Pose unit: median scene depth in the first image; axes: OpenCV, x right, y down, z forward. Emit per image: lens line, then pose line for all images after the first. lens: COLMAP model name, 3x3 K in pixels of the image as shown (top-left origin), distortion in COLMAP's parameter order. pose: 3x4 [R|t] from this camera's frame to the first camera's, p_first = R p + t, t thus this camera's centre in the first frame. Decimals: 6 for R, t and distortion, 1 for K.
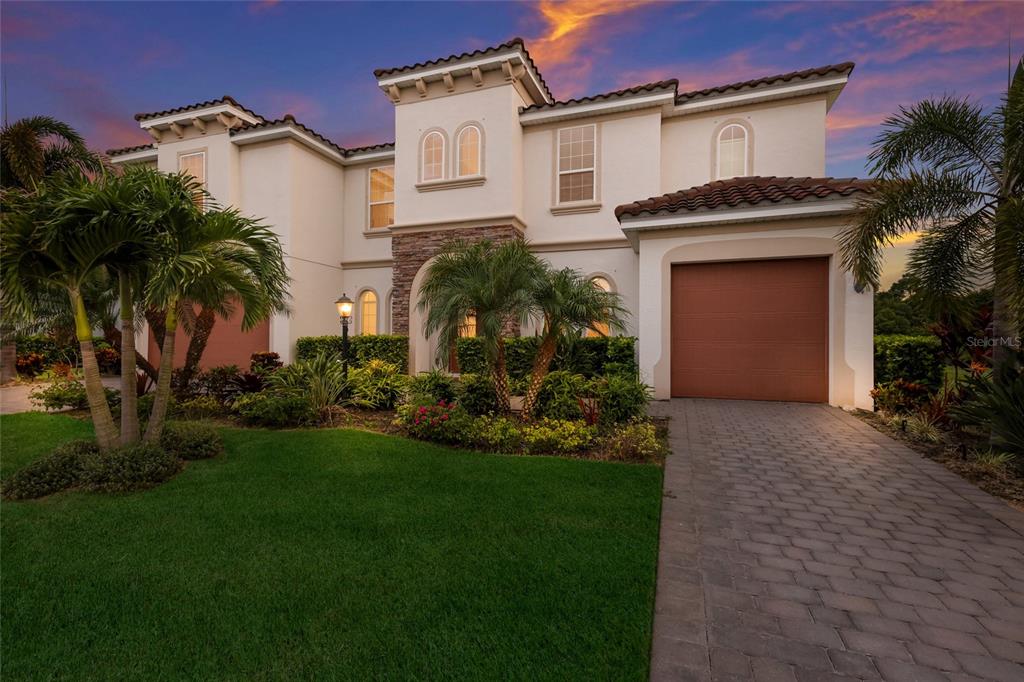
lens RADIAL K [[477.7, 0, 512.3], [0, 477.7, 340.7], [0, 0, 1]] dist [0.000317, -0.000140]
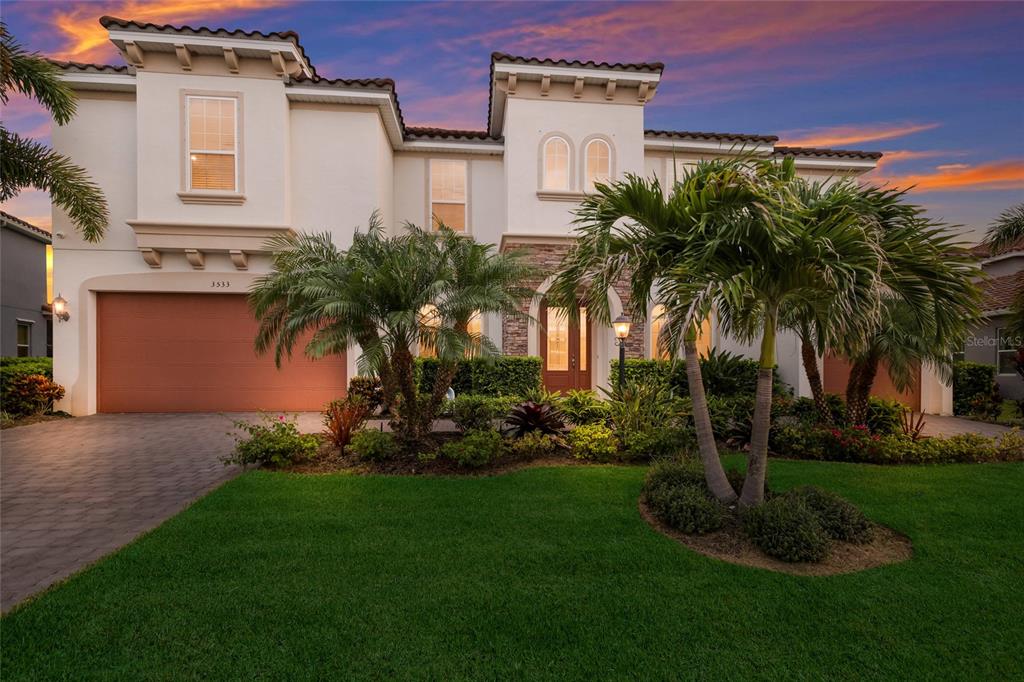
lens RADIAL K [[477.7, 0, 505.6], [0, 477.7, 363.9], [0, 0, 1]] dist [0.000317, -0.000140]
pose [[0.912035, 0.004294, 0.410090, -0.623056], [-0.006558, 0.999970, 0.004116, -0.001731], [-0.410060, -0.006443, 0.912036, 0.193488]]
